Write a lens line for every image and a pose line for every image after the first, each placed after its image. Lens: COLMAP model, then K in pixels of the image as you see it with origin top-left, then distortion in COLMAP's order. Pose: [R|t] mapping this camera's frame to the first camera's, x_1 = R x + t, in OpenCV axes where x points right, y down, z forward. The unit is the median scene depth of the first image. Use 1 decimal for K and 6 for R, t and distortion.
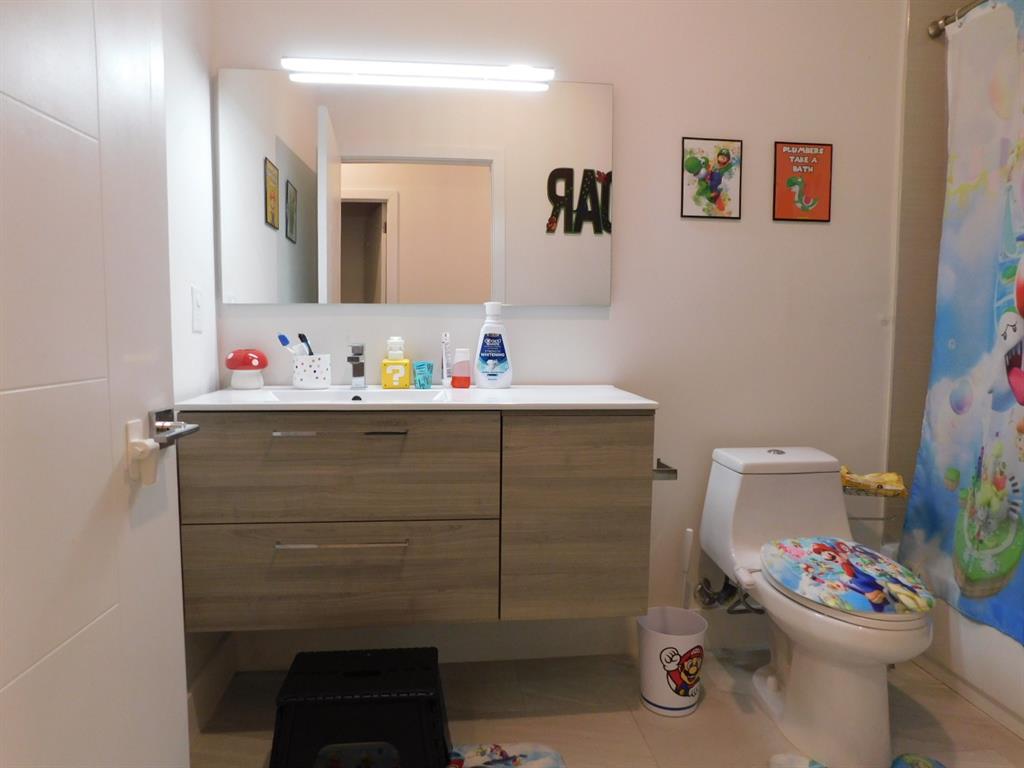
lens RADIAL K [[677.4, 0, 510.1], [0, 677.4, 384.4], [0, 0, 1]] dist [-0.061487, 0.052091]
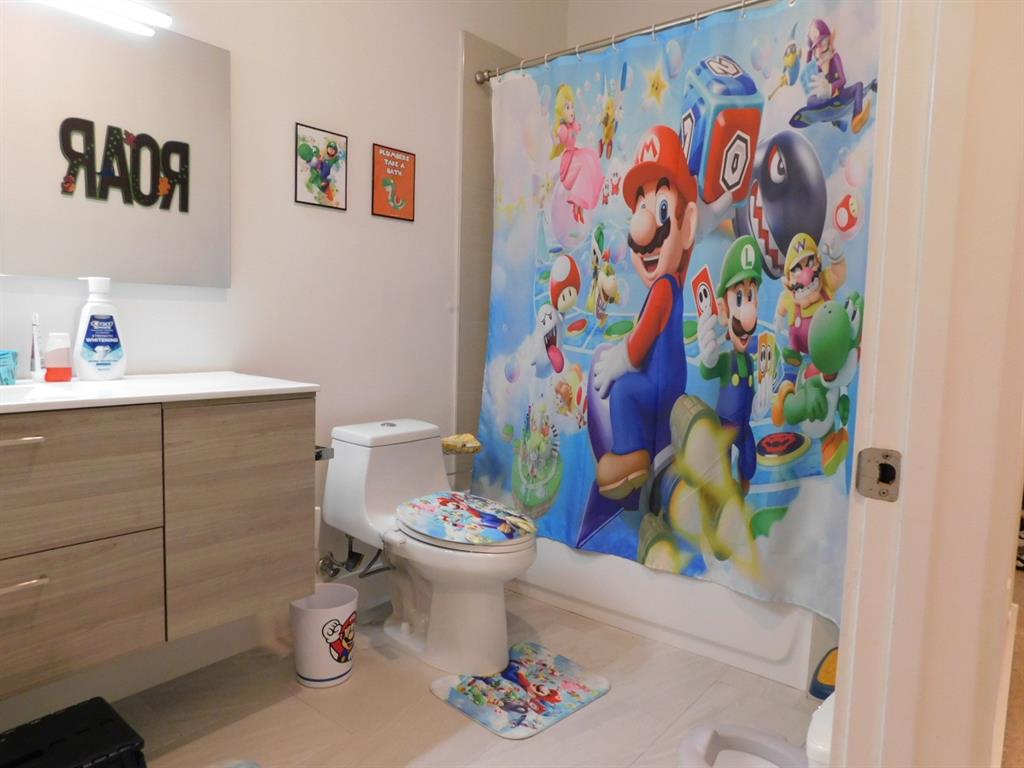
lens RADIAL K [[677.4, 0, 510.2], [0, 677.4, 384.8], [0, 0, 1]] dist [-0.061487, 0.052091]
pose [[0.719558, -0.053407, 0.692376, -0.238035], [0.038326, 0.998573, 0.037194, 0.000214], [-0.693374, -0.000227, 0.720577, 0.053232]]
